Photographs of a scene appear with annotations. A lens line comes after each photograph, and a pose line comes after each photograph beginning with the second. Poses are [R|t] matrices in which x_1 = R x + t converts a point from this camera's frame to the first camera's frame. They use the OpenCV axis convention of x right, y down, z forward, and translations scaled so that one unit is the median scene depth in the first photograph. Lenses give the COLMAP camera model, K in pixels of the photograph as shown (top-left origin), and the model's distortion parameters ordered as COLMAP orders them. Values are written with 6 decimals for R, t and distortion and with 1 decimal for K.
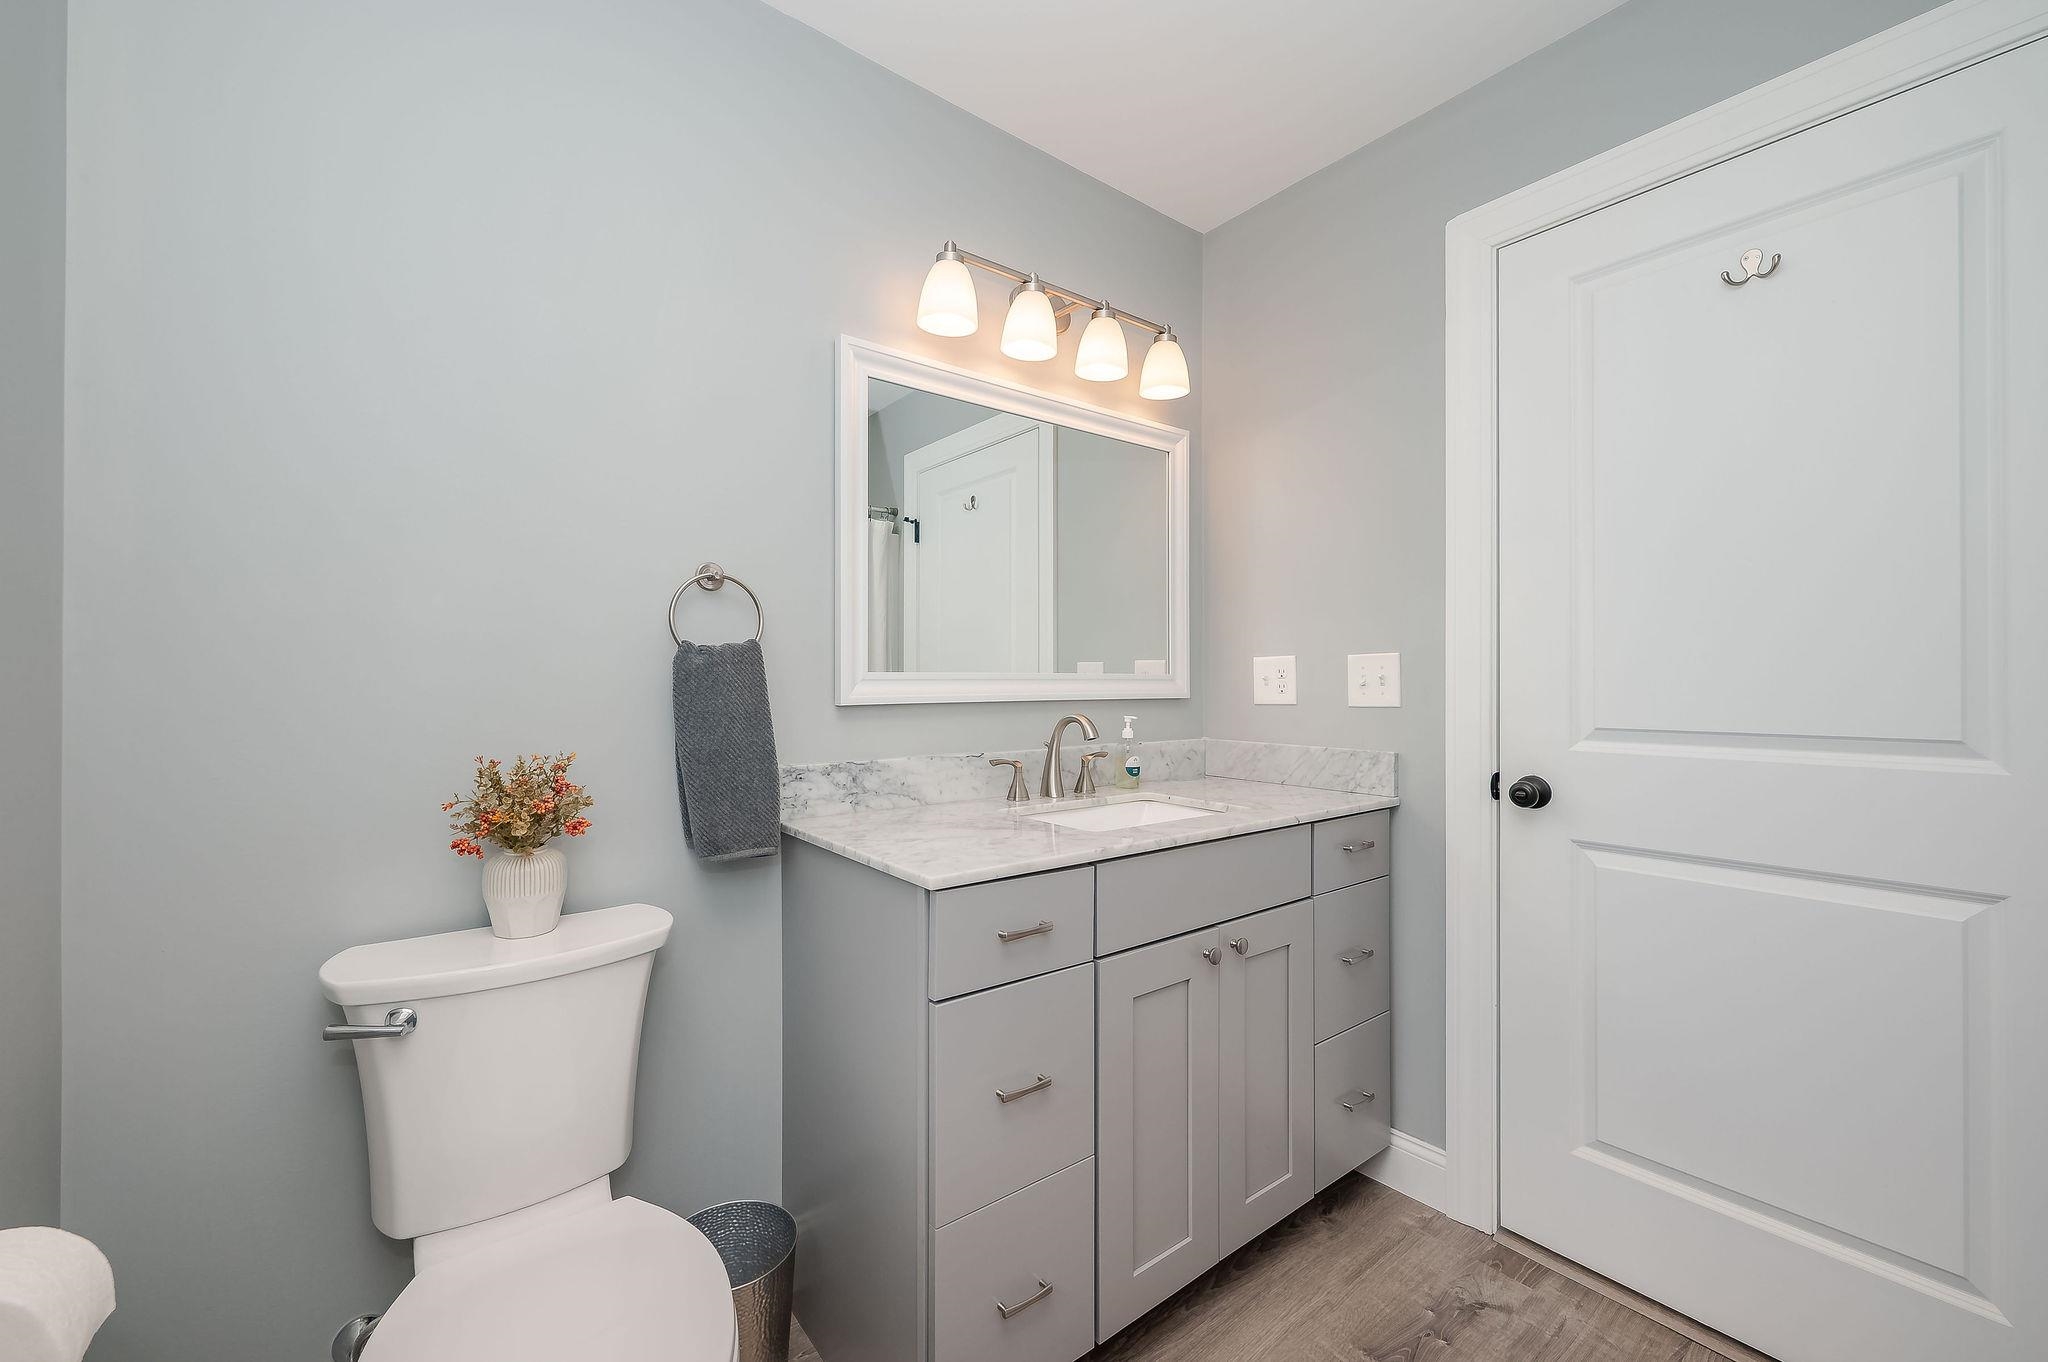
lens RADIAL K [[818.8, 0, 1020.1], [0, 818.8, 676.3], [0, 0, 1]] dist [0.002410, -0.000573]
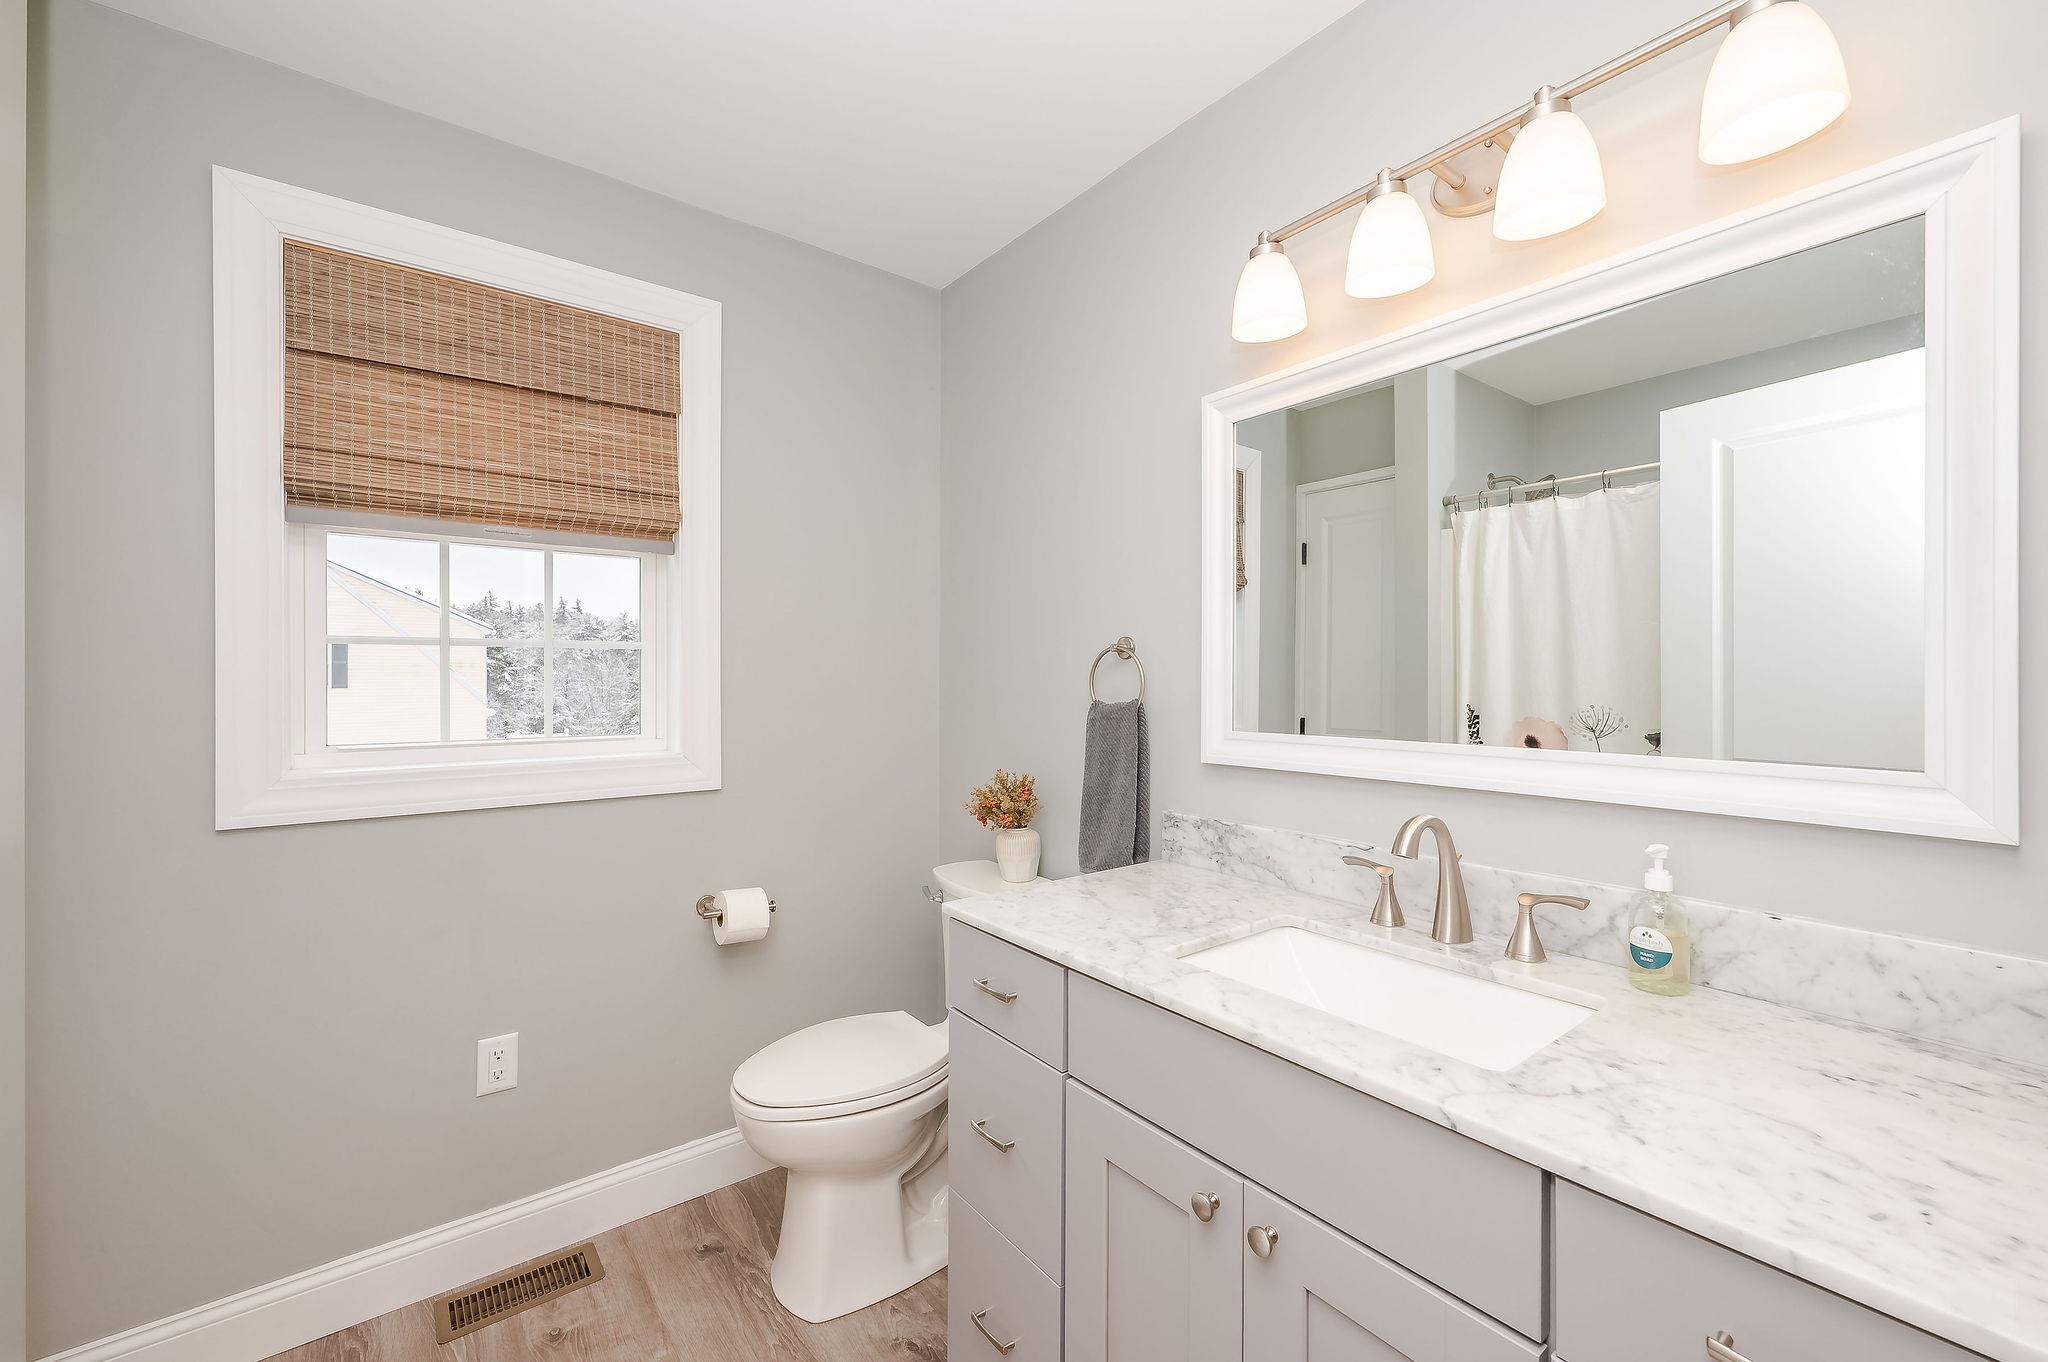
lens RADIAL K [[818.8, 0, 1028.3], [0, 818.8, 679.8], [0, 0, 1]] dist [0.002410, -0.000573]
pose [[0.003683, 0.001223, -0.999992, 0.781858], [0.003496, 0.999993, 0.001235, -0.068007], [0.999987, -0.003501, 0.003679, 0.760566]]
